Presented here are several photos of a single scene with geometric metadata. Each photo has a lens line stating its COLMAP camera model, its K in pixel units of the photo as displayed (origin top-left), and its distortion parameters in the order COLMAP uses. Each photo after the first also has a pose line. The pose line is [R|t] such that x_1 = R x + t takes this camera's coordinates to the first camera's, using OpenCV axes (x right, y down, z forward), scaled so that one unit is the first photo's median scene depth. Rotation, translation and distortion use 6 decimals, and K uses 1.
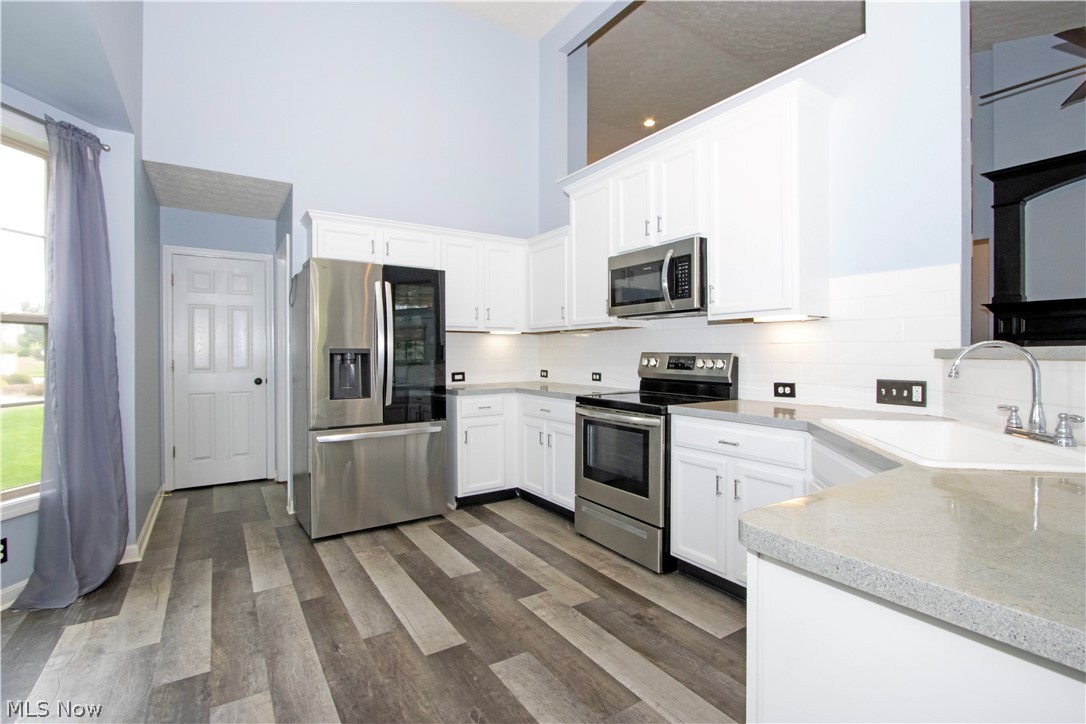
lens RADIAL K [[502.9, 0, 539.9], [0, 502.9, 354.2], [0, 0, 1]] dist [-0.015600, 0.001411]
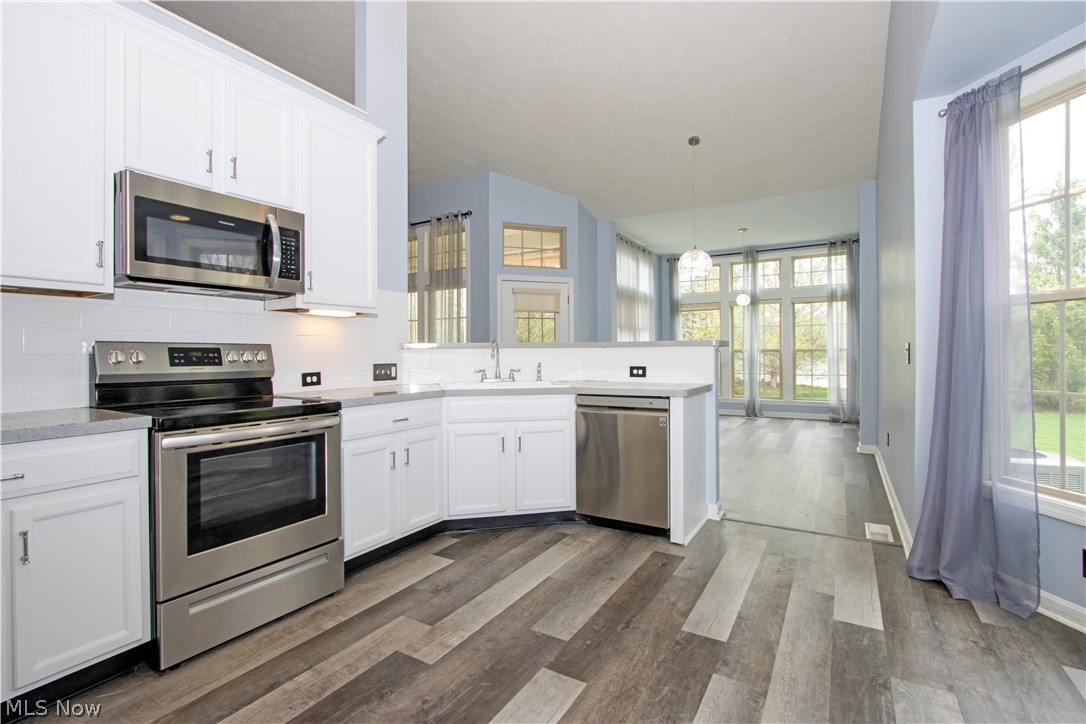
lens RADIAL K [[502.9, 0, 539.9], [0, 502.9, 354.2], [0, 0, 1]] dist [-0.015600, 0.001411]
pose [[-0.431267, 0.002272, 0.902221, -0.822472], [0.011192, 0.999933, 0.002831, 0.024033], [-0.902155, 0.011319, -0.431264, 1.213599]]
